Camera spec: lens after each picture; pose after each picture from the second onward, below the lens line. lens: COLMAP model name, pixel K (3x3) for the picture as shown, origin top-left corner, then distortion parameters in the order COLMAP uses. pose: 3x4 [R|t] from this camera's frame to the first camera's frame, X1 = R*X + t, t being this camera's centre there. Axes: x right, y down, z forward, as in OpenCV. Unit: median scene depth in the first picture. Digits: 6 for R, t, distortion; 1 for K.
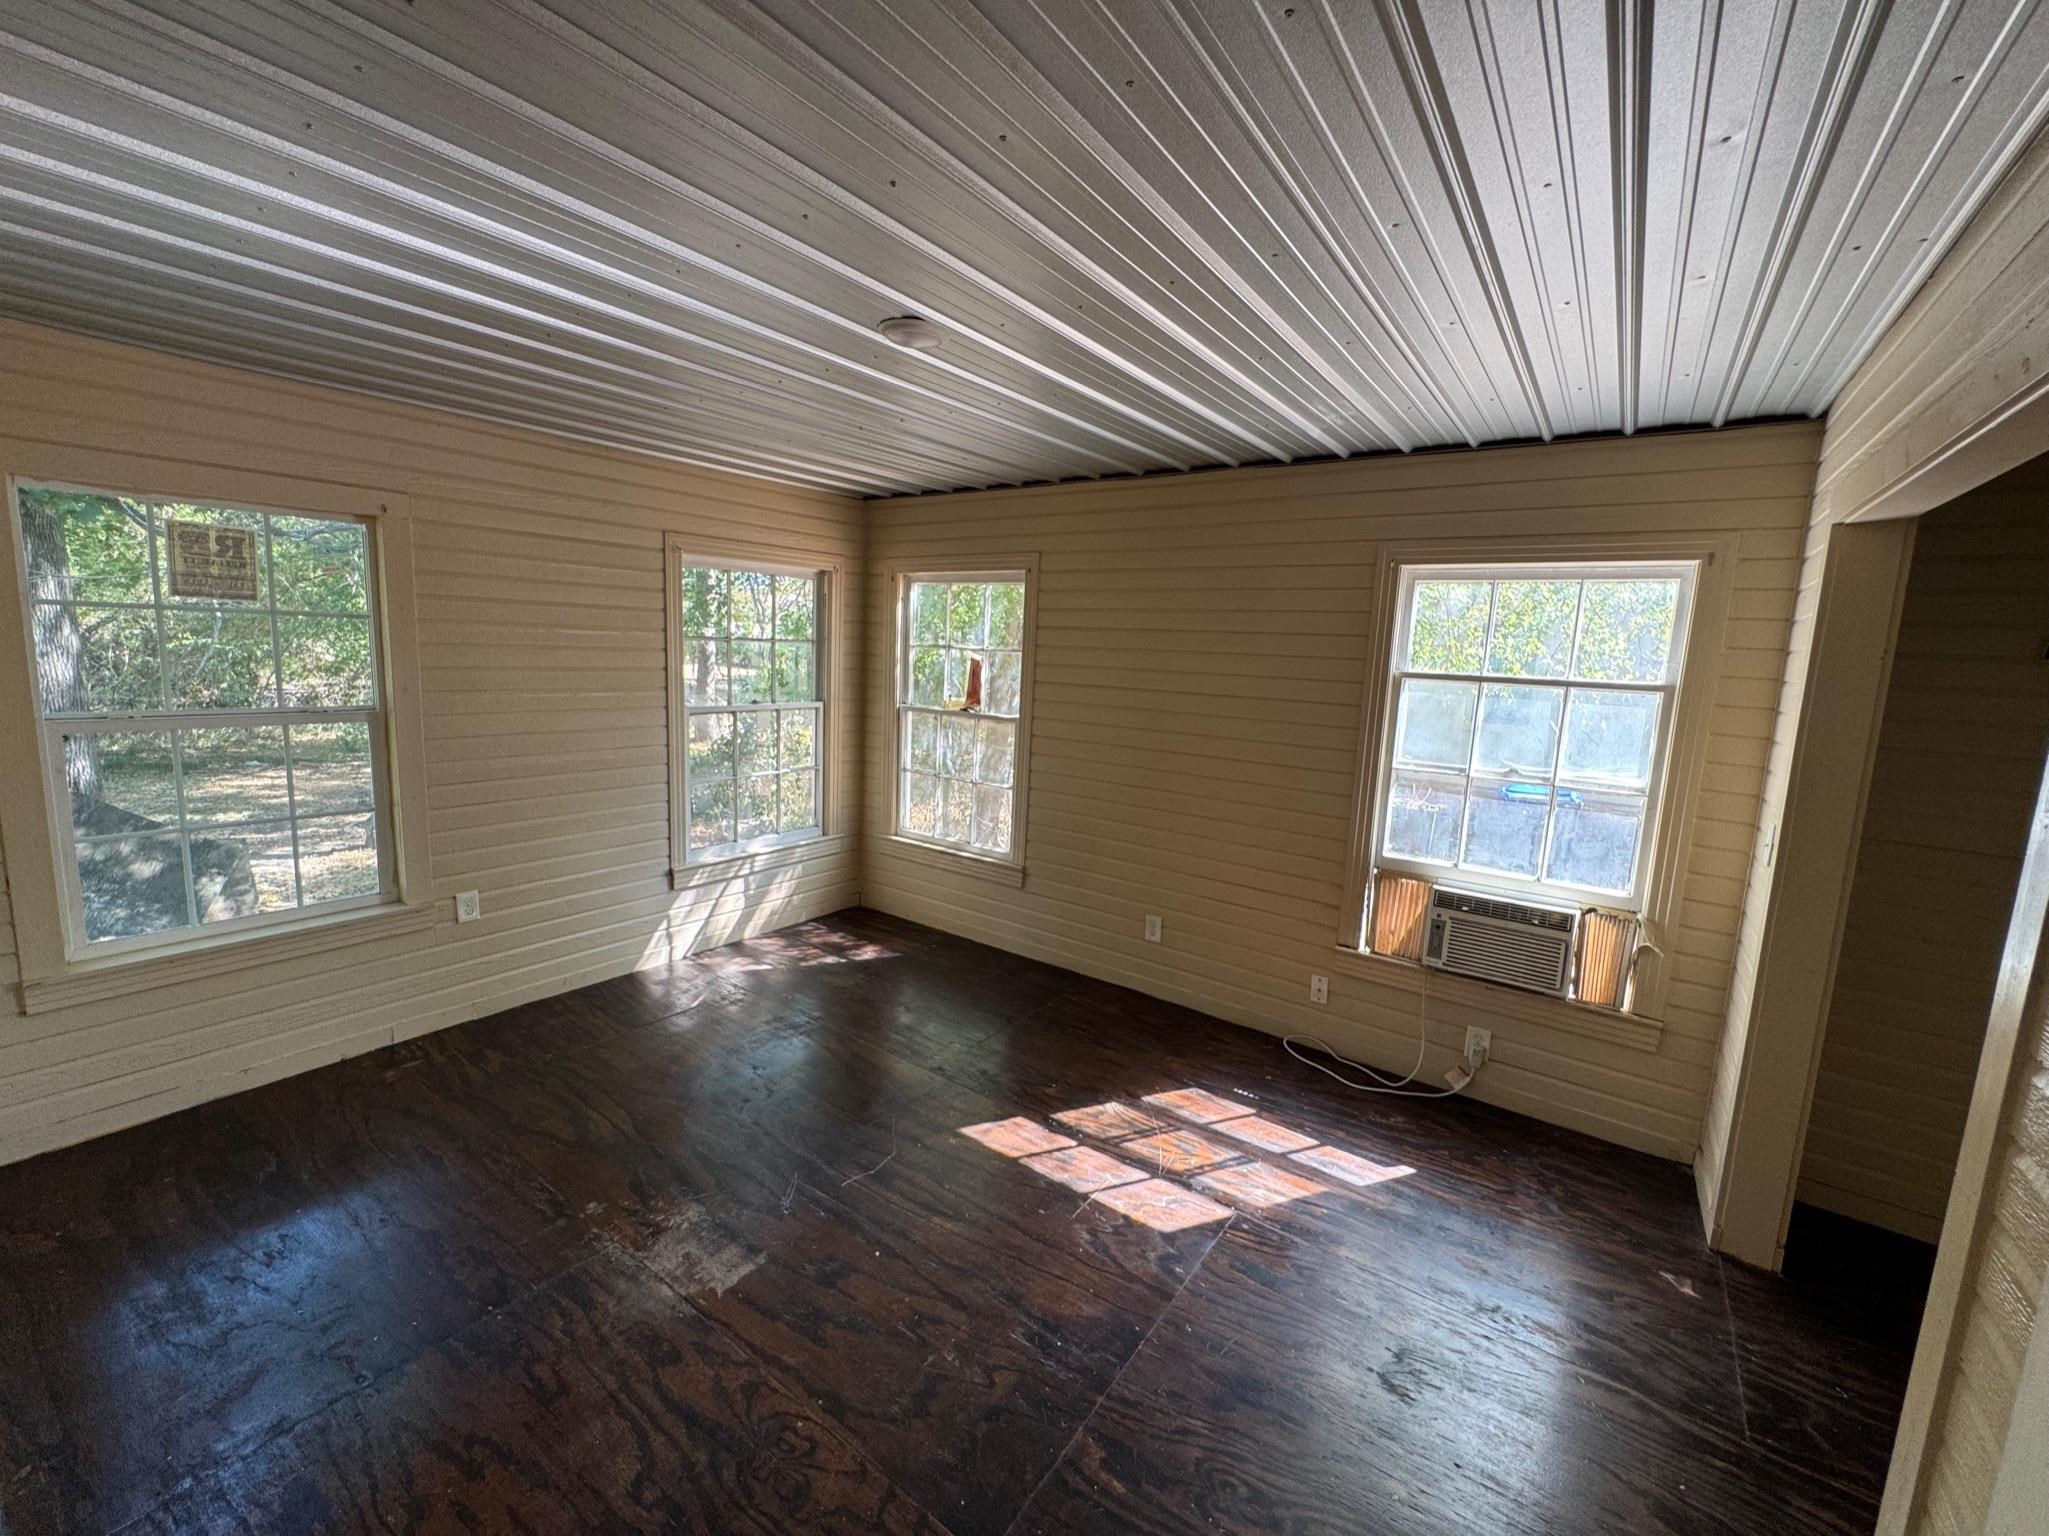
lens RADIAL K [[825.8, 0, 1025.0], [0, 825.8, 764.3], [0, 0, 1]] dist [-0.004452, 0.000969]
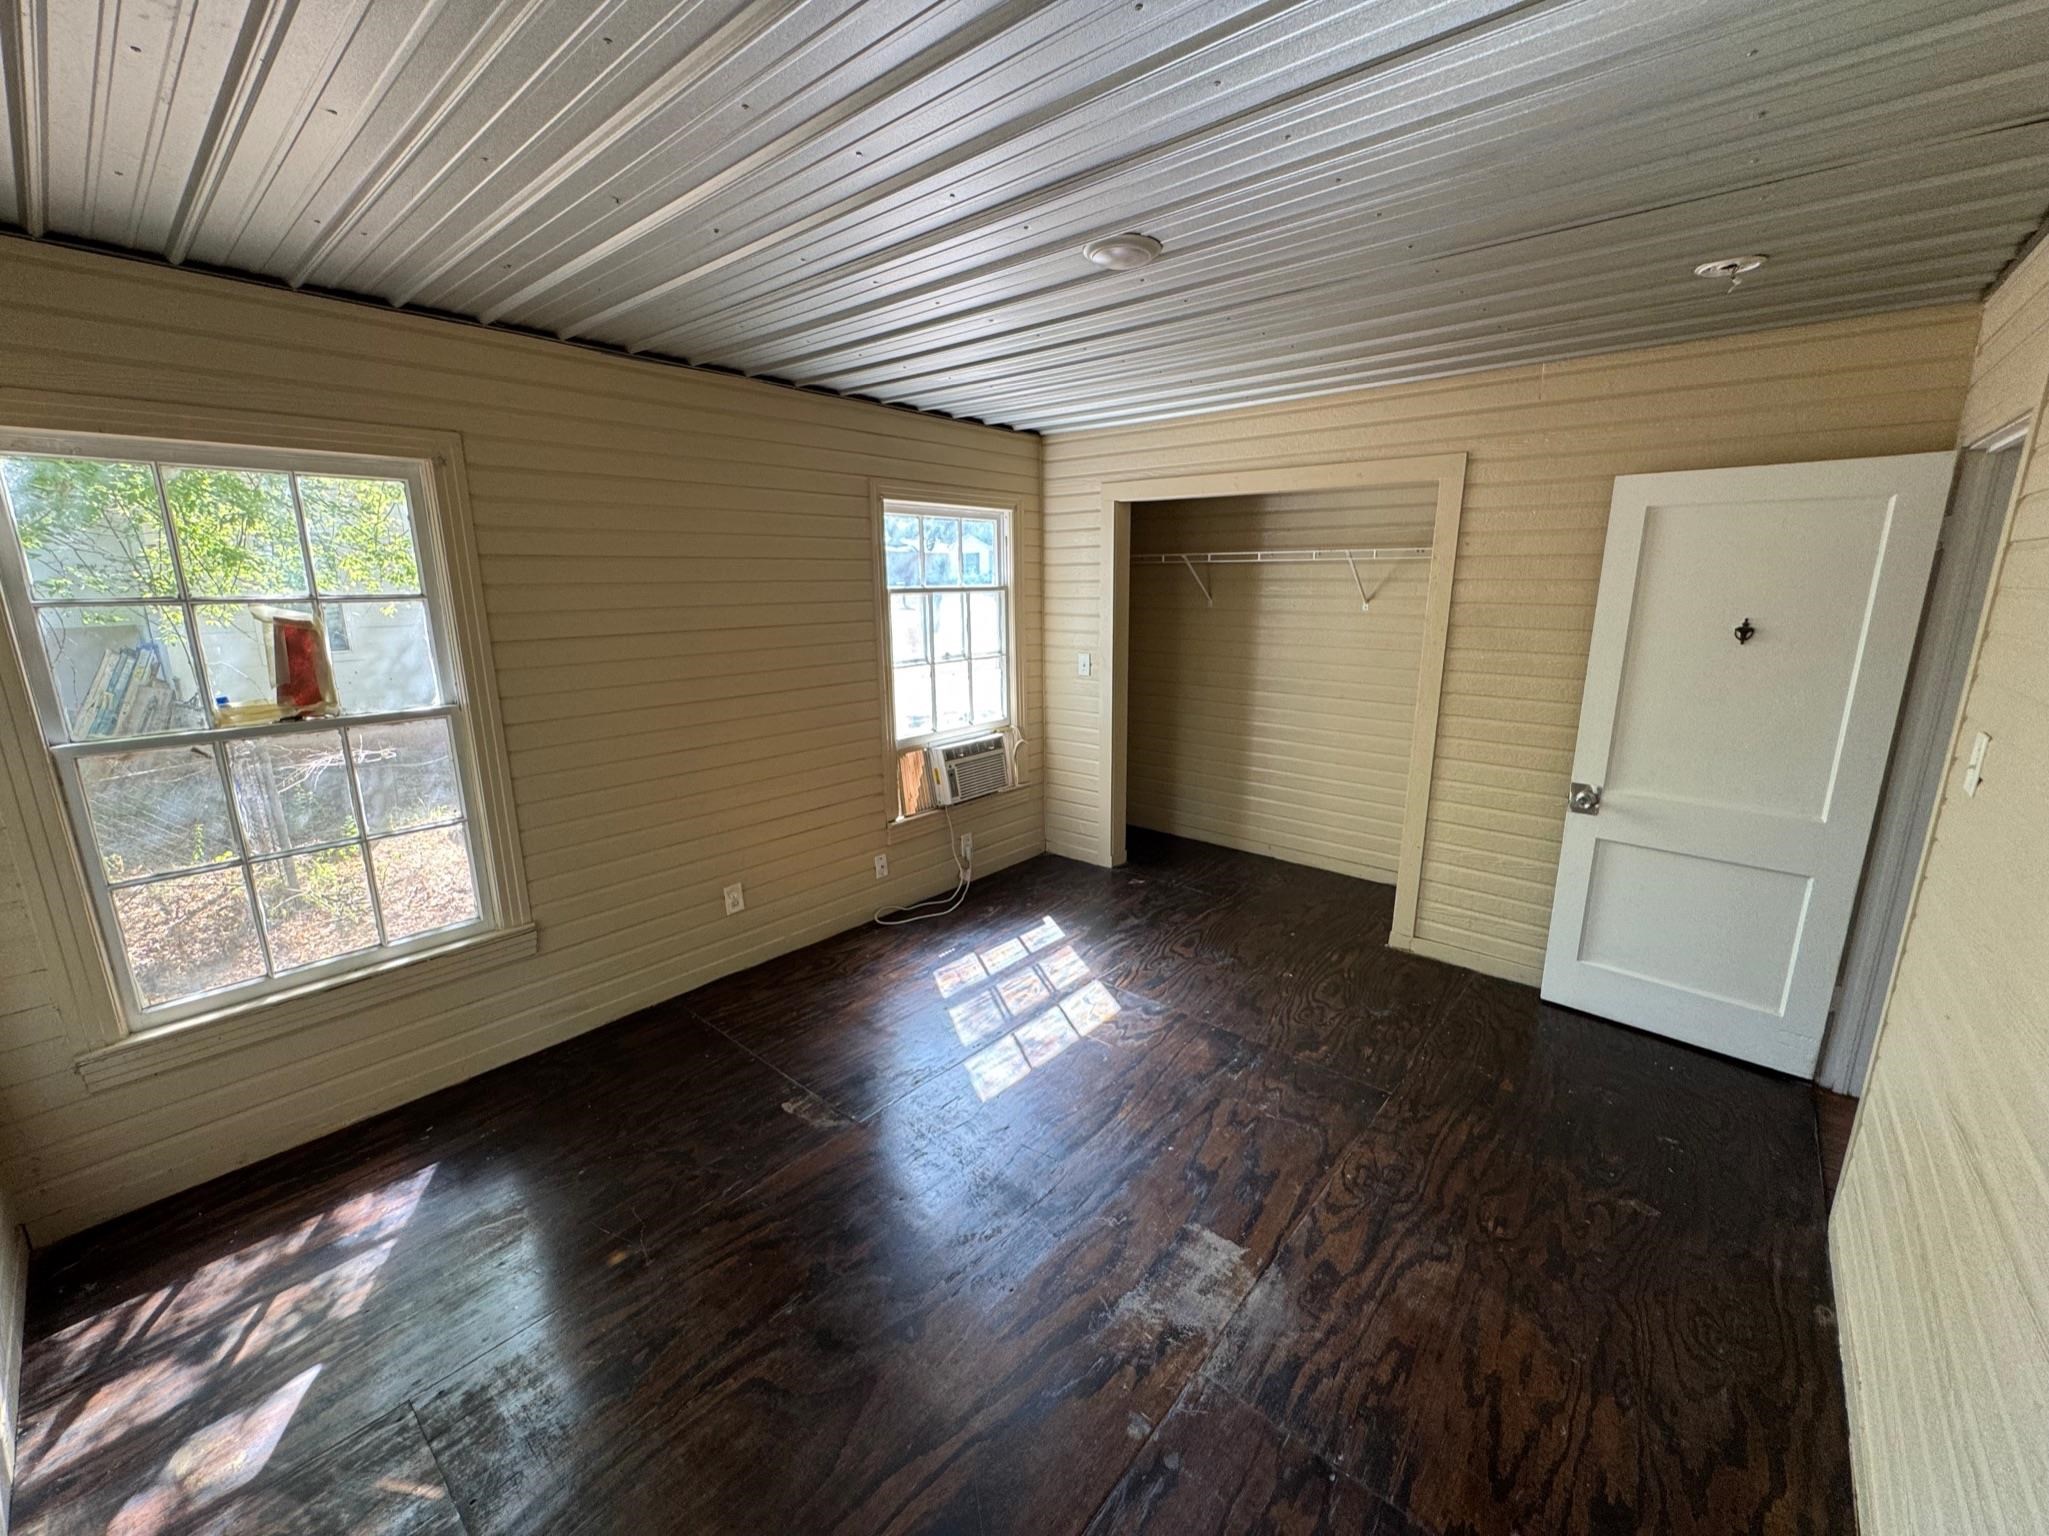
lens RADIAL K [[825.8, 0, 1024.3], [0, 825.8, 764.8], [0, 0, 1]] dist [-0.004452, 0.000969]
pose [[0.085833, -0.265569, 0.960263, -0.886337], [0.154361, 0.955727, 0.250517, -0.158411], [-0.984279, 0.126725, 0.123026, 0.788485]]
